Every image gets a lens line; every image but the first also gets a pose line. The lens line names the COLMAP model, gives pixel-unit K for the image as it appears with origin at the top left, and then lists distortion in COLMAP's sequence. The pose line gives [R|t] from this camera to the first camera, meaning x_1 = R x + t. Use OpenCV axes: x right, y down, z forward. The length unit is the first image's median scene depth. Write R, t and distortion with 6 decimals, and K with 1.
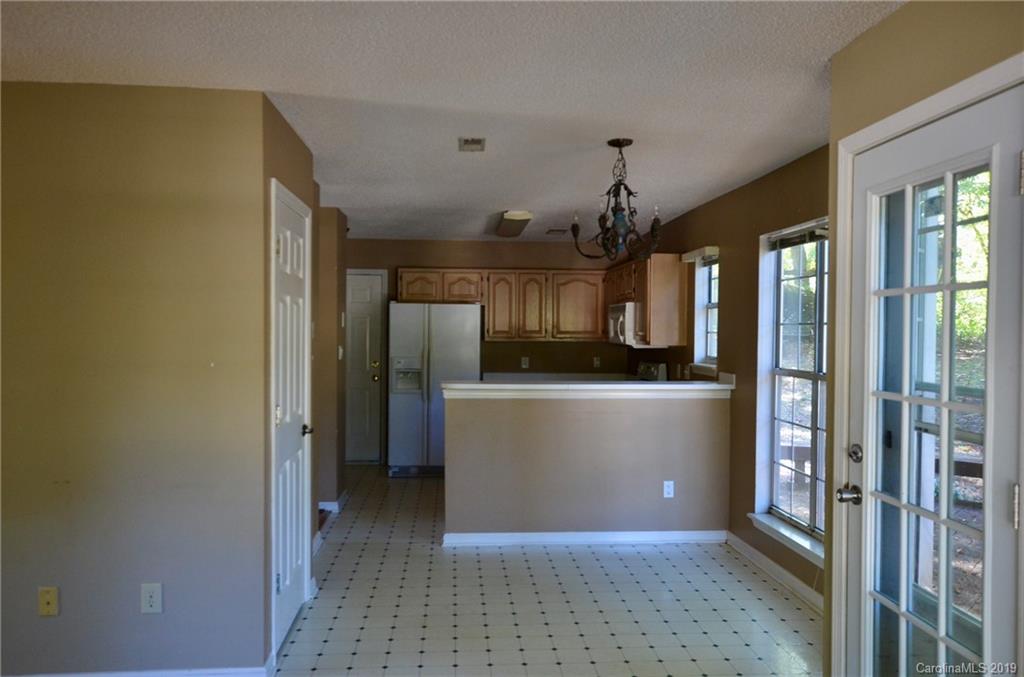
lens RADIAL K [[779.8, 0, 511.0], [0, 779.8, 340.9], [0, 0, 1]] dist [-0.004468, 0.026155]
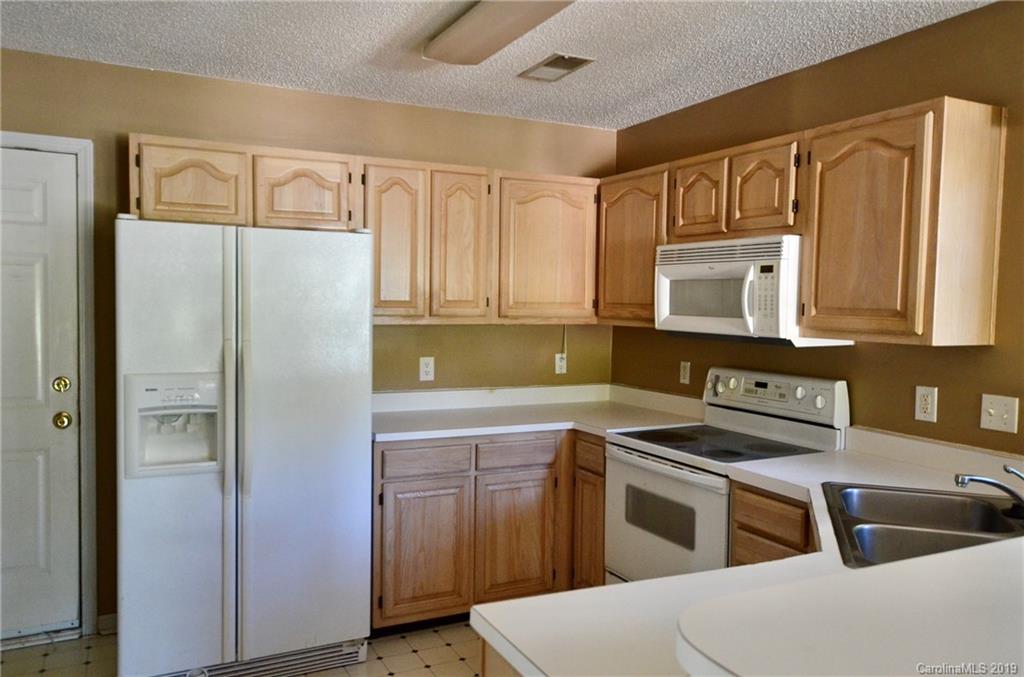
lens RADIAL K [[779.8, 0, 511.8], [0, 779.8, 339.9], [0, 0, 1]] dist [-0.004468, 0.026155]
pose [[0.925922, -0.012509, 0.377508, -0.190232], [-0.003046, 0.999172, 0.040580, -0.014751], [-0.377703, -0.038723, 0.925117, 0.935429]]
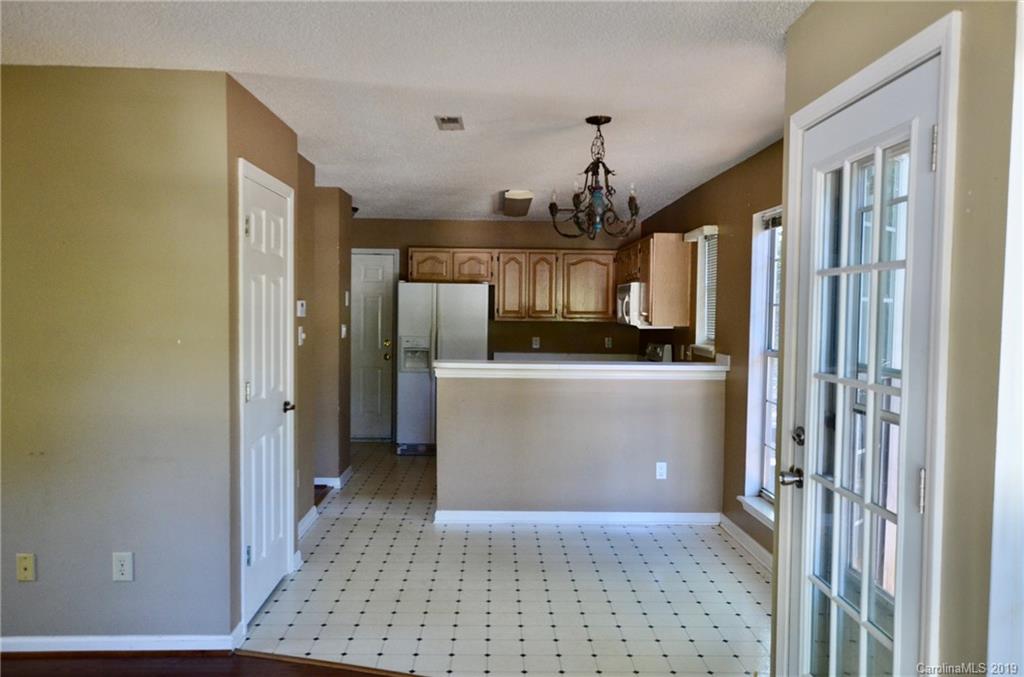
lens RADIAL K [[779.8, 0, 510.6], [0, 779.8, 340.2], [0, 0, 1]] dist [-0.004468, 0.026155]
pose [[0.998473, 0.006850, -0.054808, 0.068713], [-0.005510, 0.999683, 0.024572, 0.000683], [0.054959, -0.024233, 0.998195, 0.001082]]
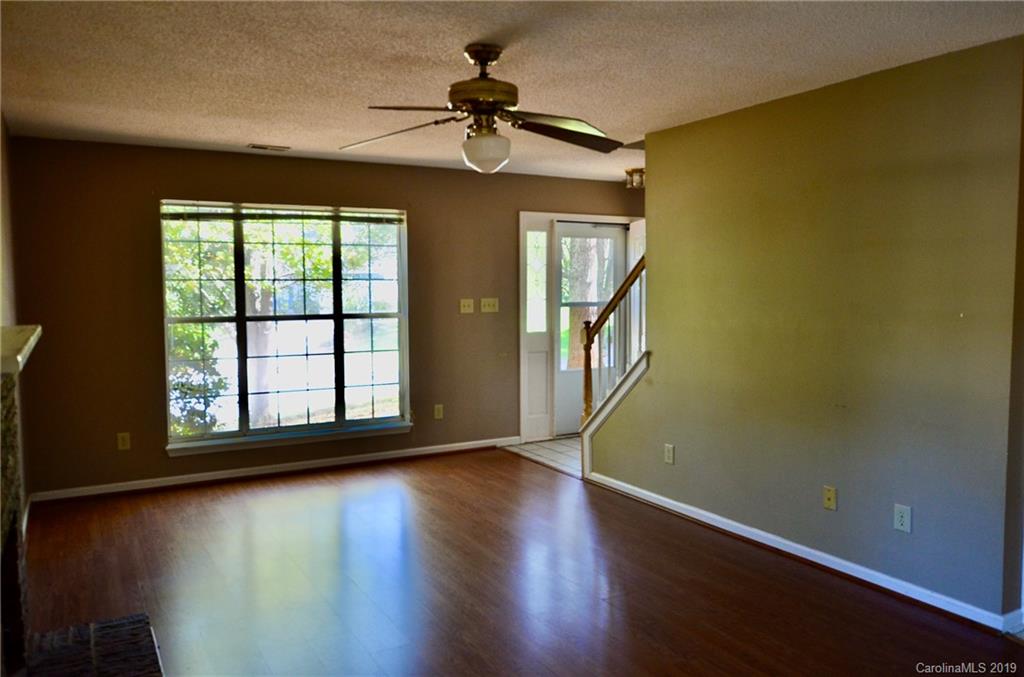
lens RADIAL K [[779.8, 0, 516.5], [0, 779.8, 334.2], [0, 0, 1]] dist [-0.004468, 0.026155]
pose [[0.427596, 0.054300, -0.902338, 0.199476], [-0.006359, 0.998350, 0.057065, -0.000265], [0.903948, -0.018663, 0.427235, 0.004472]]
